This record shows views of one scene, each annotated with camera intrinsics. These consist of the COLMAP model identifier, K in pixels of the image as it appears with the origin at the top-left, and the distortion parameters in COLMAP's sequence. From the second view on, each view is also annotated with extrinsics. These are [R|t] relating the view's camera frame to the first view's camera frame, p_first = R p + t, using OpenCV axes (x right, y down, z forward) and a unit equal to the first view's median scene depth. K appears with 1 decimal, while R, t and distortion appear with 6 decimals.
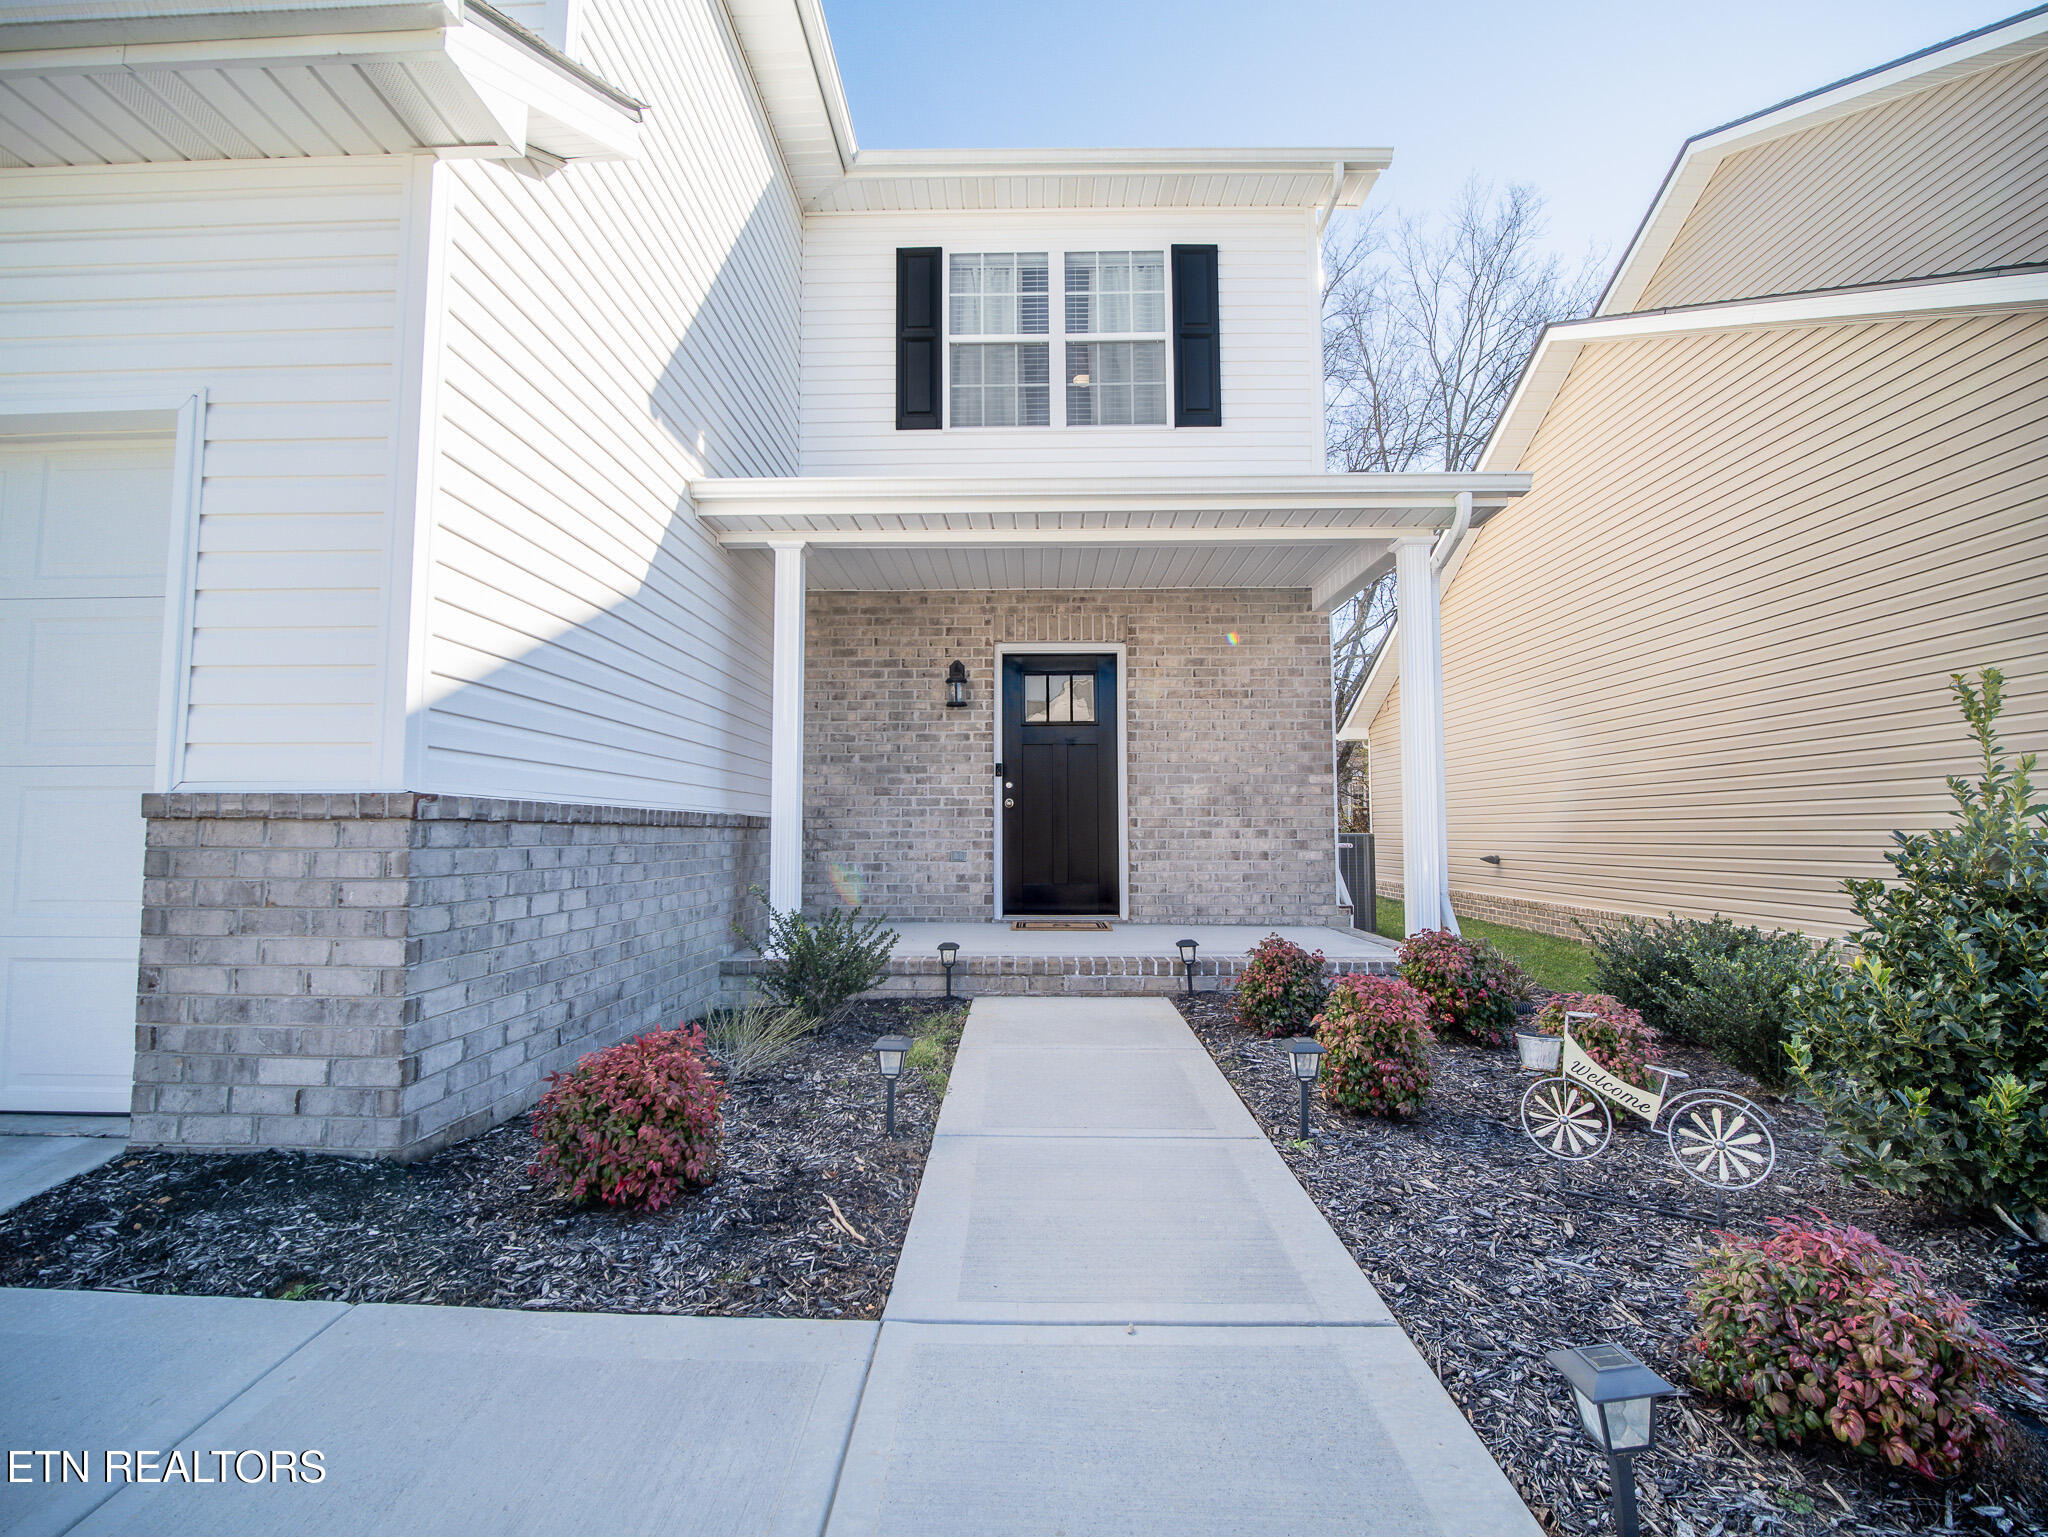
lens RADIAL K [[916.8, 0, 1020.2], [0, 916.8, 770.1], [0, 0, 1]] dist [-0.010712, -0.003850]
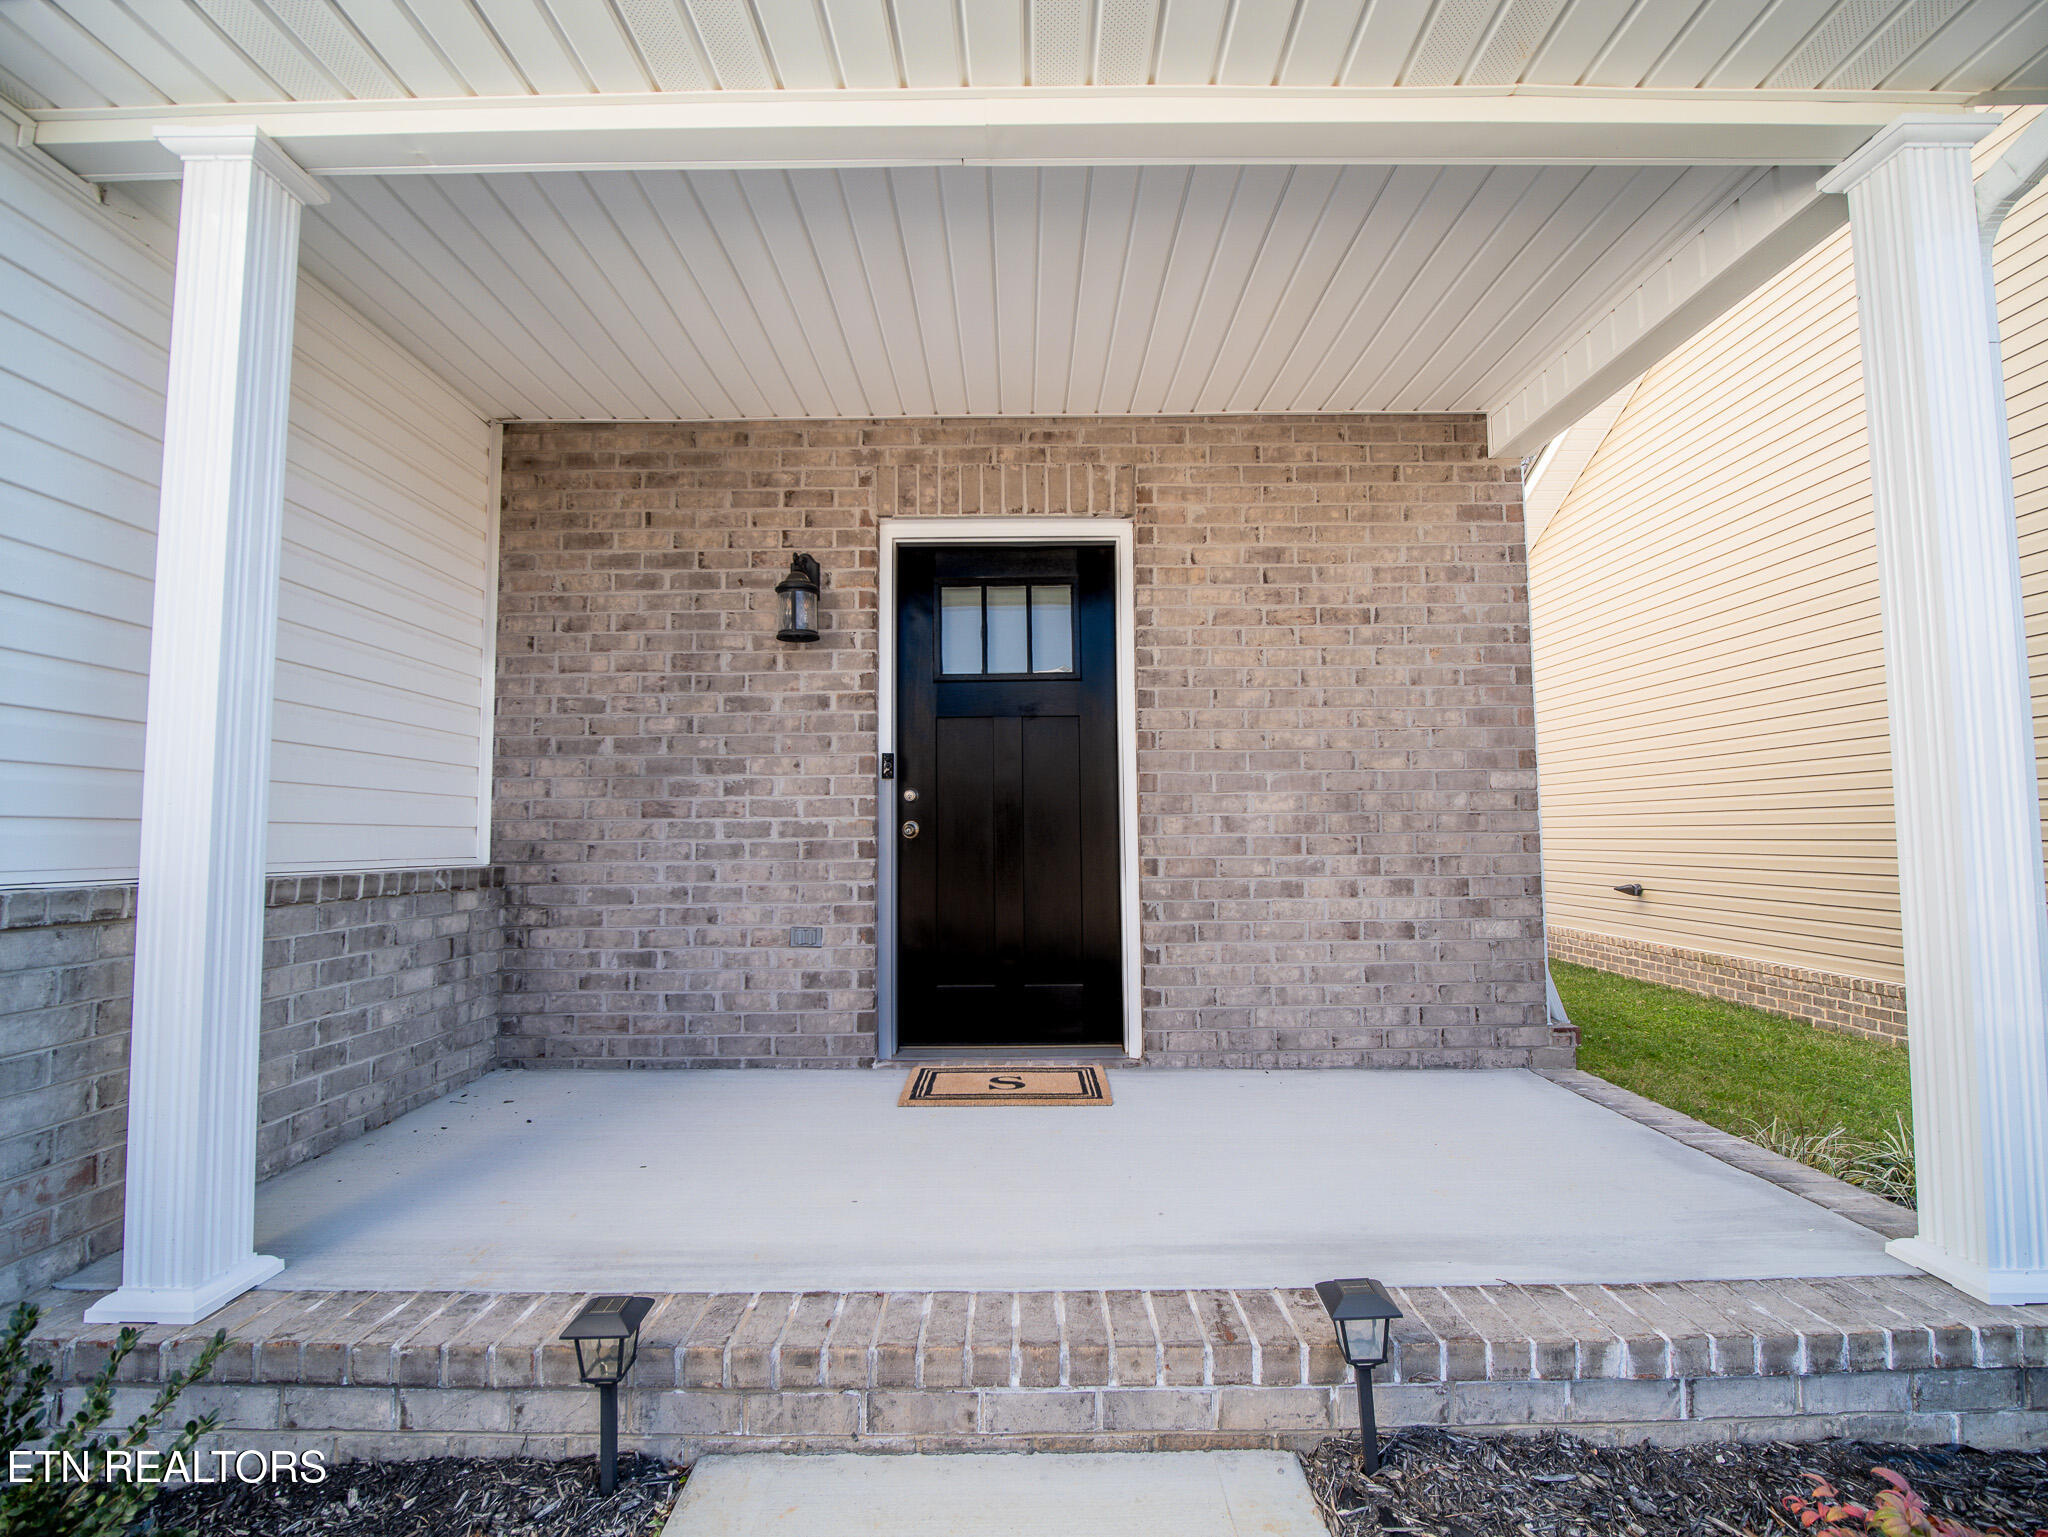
lens RADIAL K [[916.8, 0, 1020.2], [0, 916.8, 770.1], [0, 0, 1]] dist [-0.010712, -0.003850]
pose [[0.999869, -0.006546, 0.014826, 0.043625], [0.006581, 0.999976, -0.002325, 0.003750], [-0.014811, 0.002422, 0.999887, 0.487979]]
